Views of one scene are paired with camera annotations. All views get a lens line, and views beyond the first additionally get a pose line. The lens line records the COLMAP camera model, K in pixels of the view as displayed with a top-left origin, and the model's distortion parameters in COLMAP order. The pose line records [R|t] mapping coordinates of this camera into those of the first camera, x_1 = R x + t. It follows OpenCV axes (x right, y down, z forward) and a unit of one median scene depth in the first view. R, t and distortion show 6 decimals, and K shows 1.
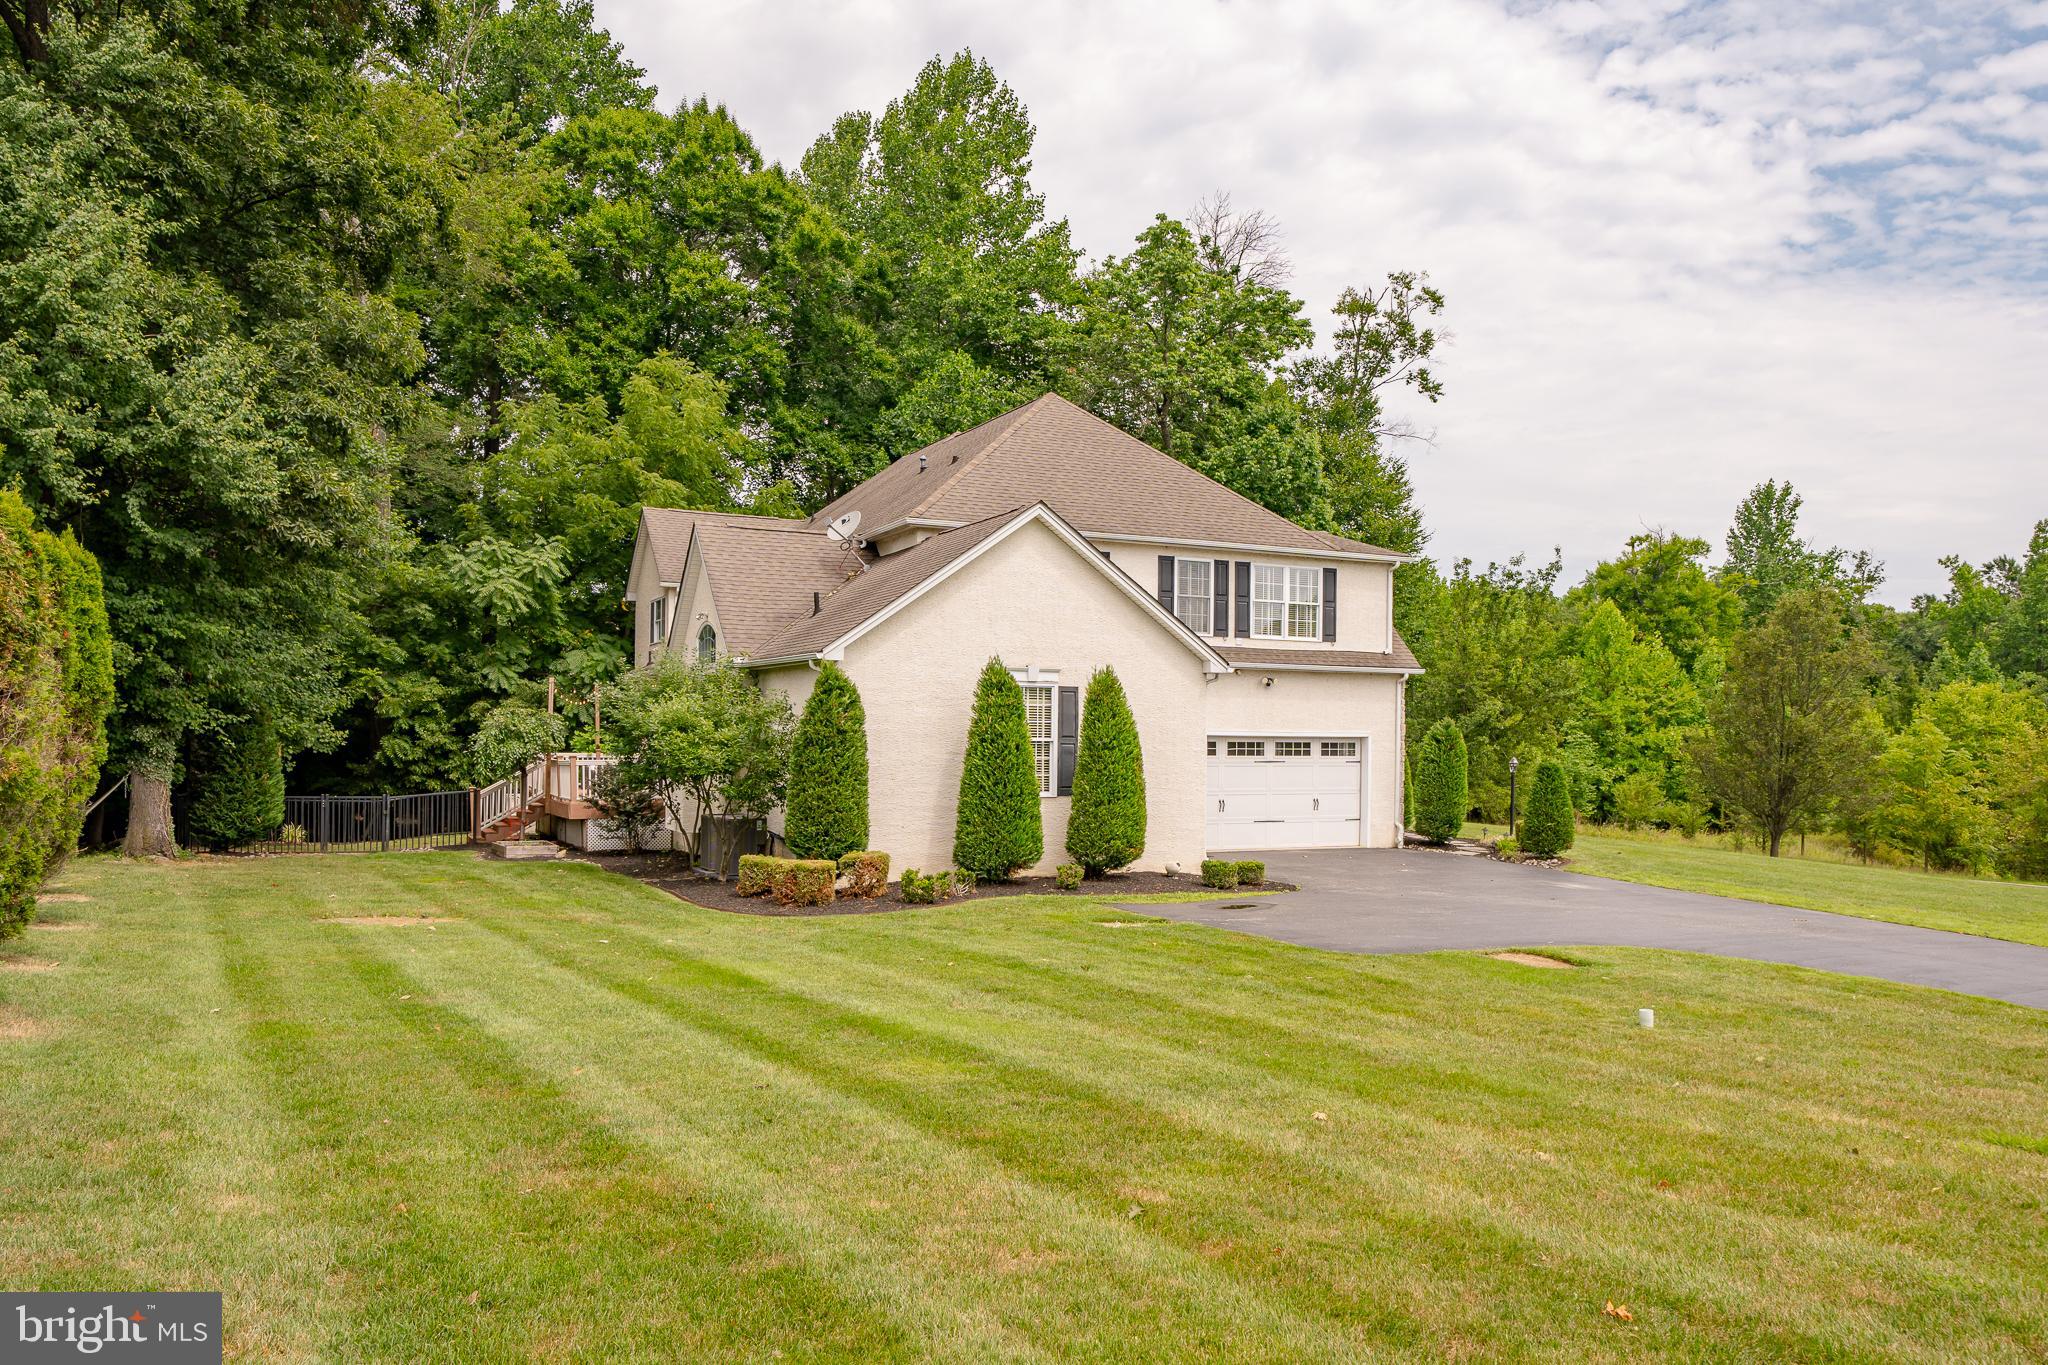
lens RADIAL K [[1408.4, 0, 1023.0], [0, 1408.4, 678.6], [0, 0, 1]] dist [0.000655, 0.004268]
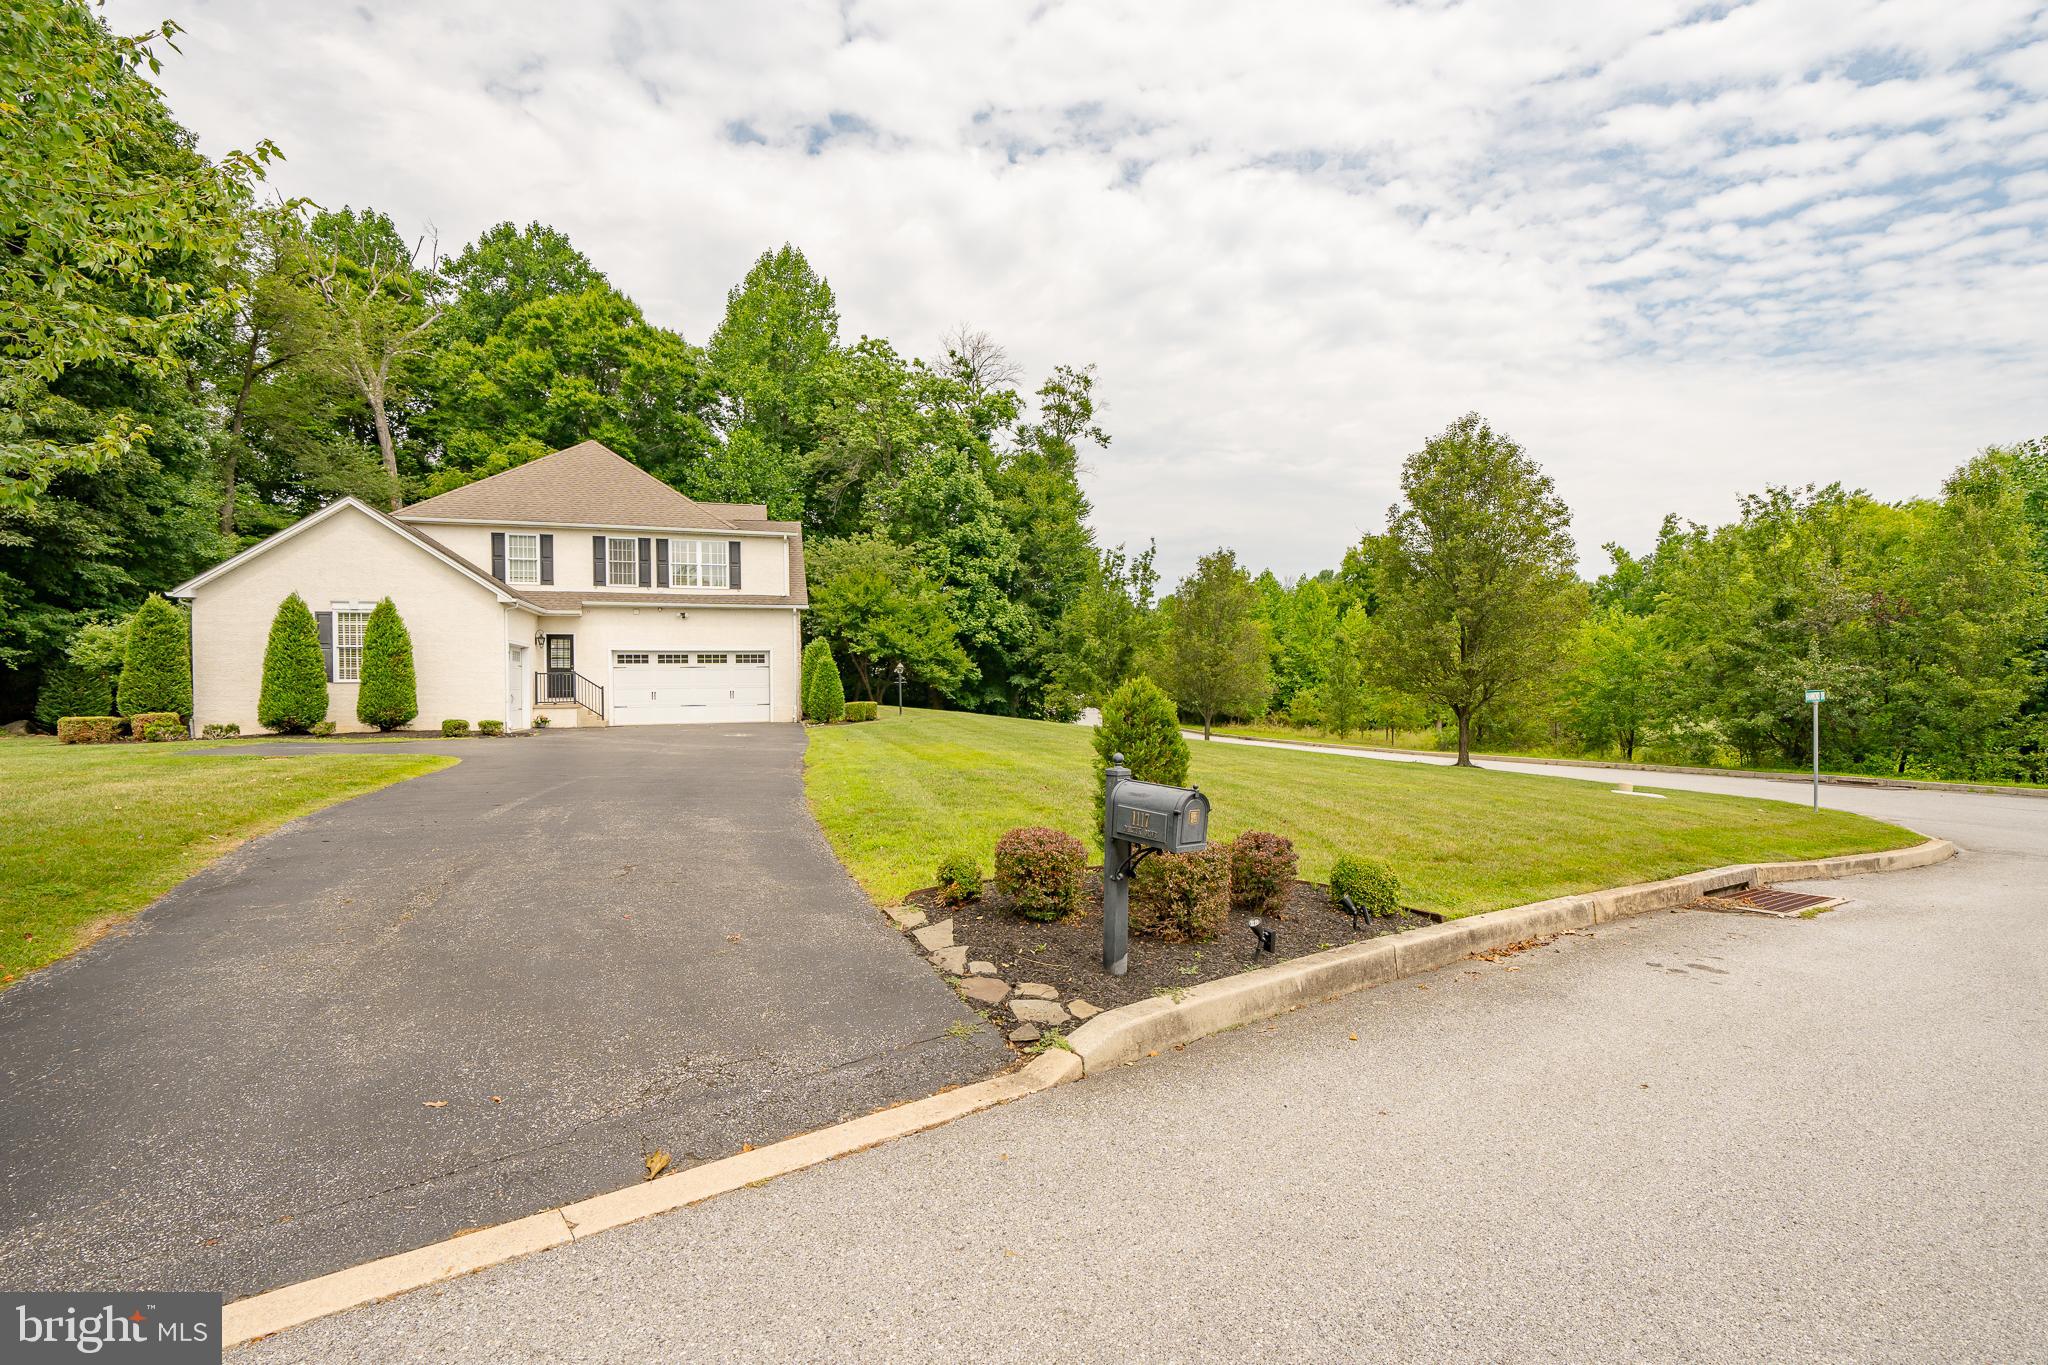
lens RADIAL K [[871.8, 0, 1024.0], [0, 871.8, 682.5], [0, 0, 1]] dist [-0.000148, -0.000079]
pose [[0.991092, -0.025472, -0.130718, 0.320872], [0.029198, 0.999218, 0.026668, 0.029443], [0.129936, -0.030247, 0.991061, 0.044227]]
